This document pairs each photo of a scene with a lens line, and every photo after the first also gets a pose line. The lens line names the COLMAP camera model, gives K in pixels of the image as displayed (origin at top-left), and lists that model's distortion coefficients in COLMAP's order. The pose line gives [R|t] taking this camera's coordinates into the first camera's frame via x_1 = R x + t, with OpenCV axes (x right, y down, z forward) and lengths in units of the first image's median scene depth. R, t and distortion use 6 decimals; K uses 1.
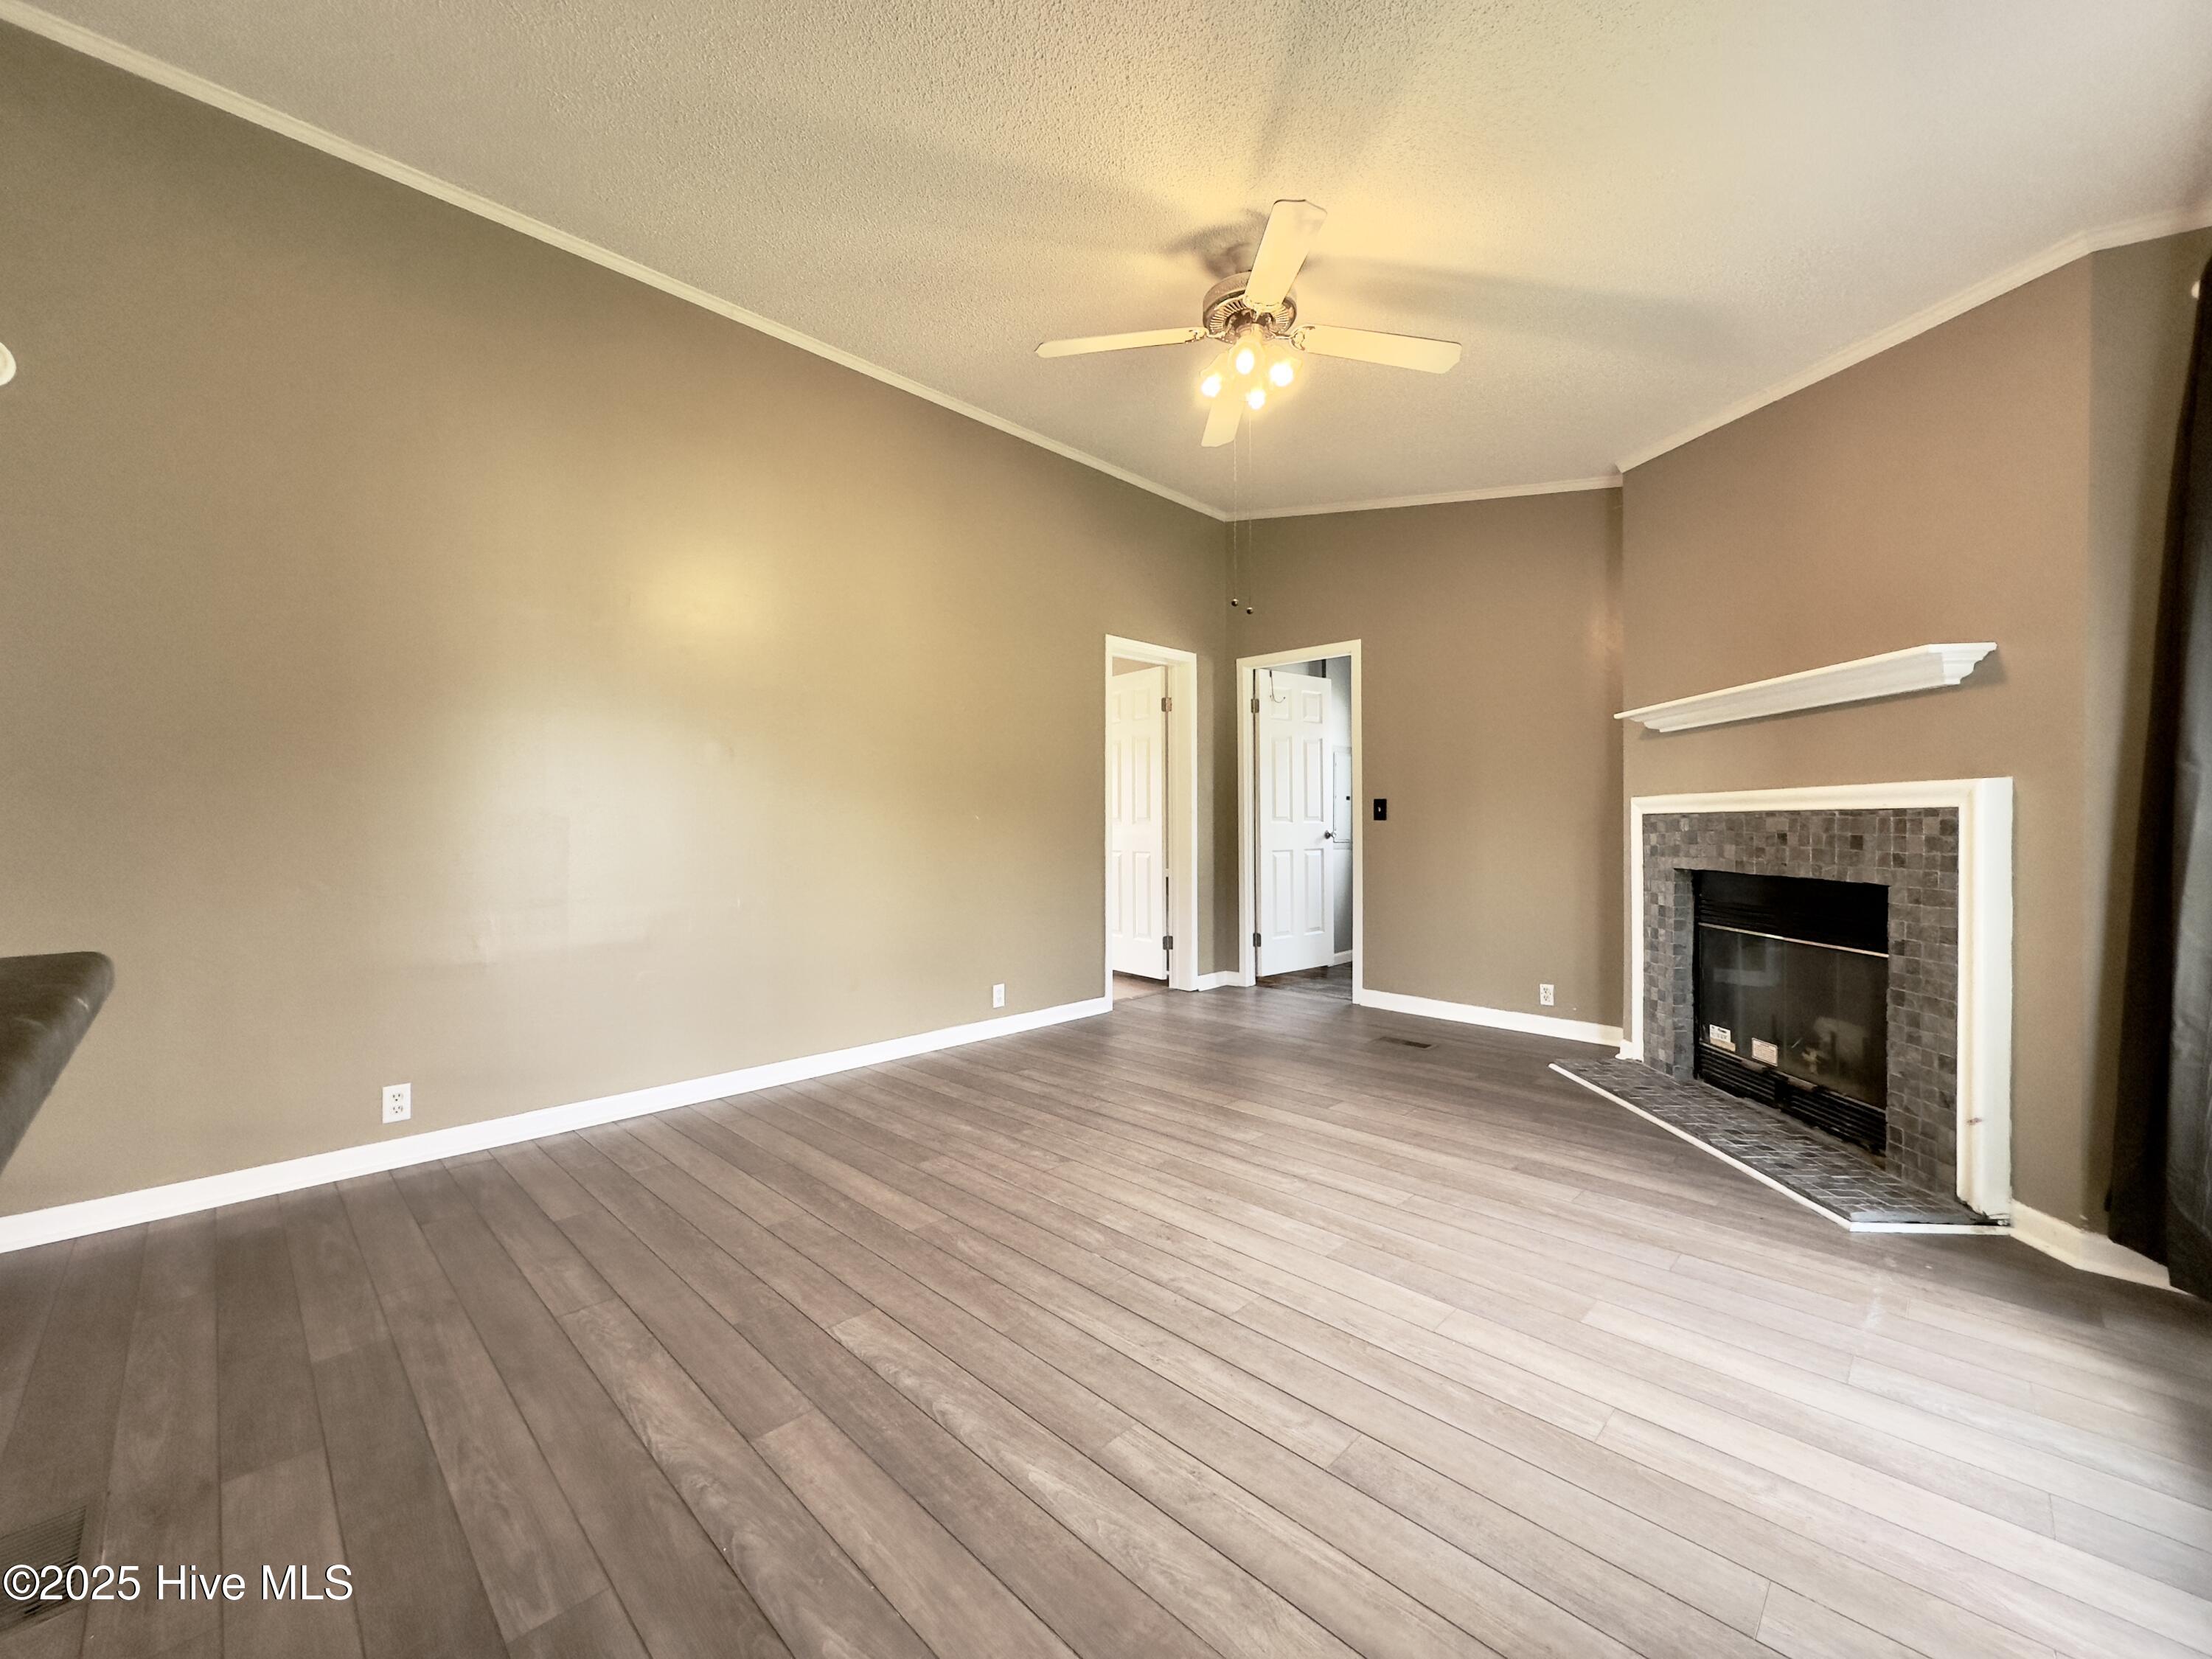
lens RADIAL K [[876.6, 0, 1102.0], [0, 876.6, 835.6], [0, 0, 1]] dist [-0.003200, 0.000039]
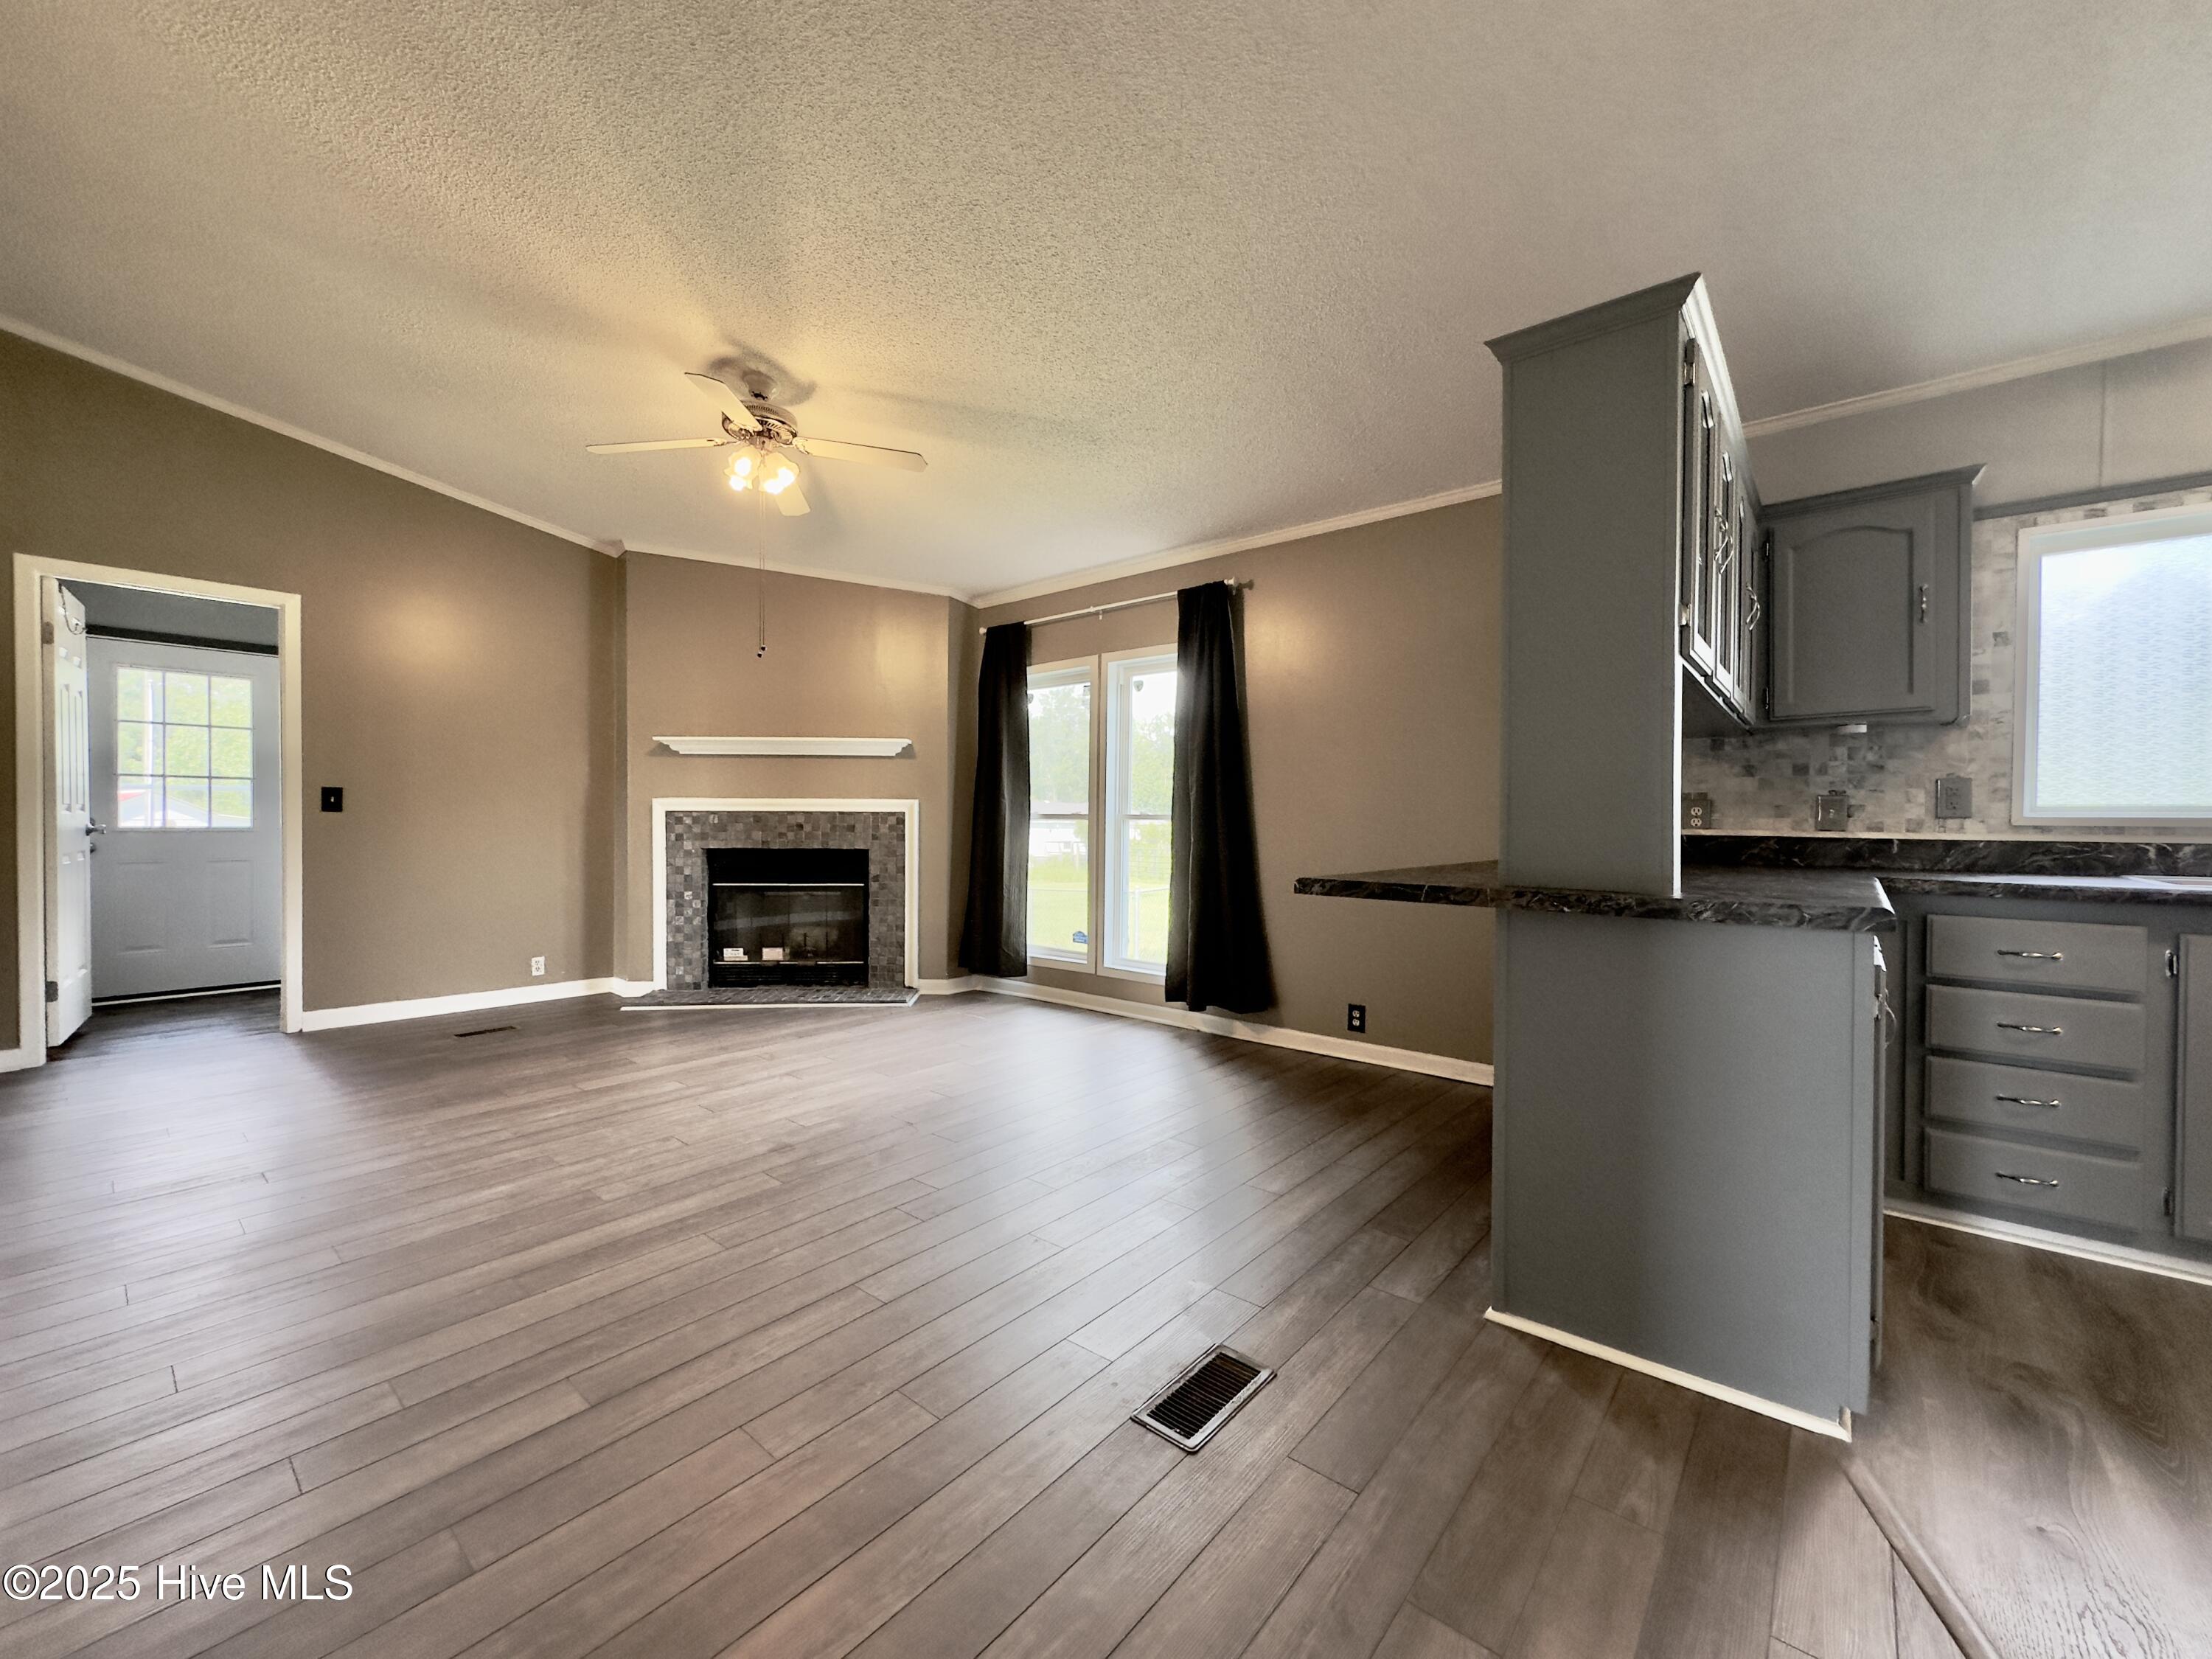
lens RADIAL K [[876.6, 0, 1102.0], [0, 876.6, 835.6], [0, 0, 1]] dist [-0.003200, 0.000039]
pose [[-0.067329, -0.015185, 0.997615, -1.052954], [0.007916, 0.999845, 0.015754, -0.002611], [-0.997699, 0.008958, -0.067199, 0.521856]]
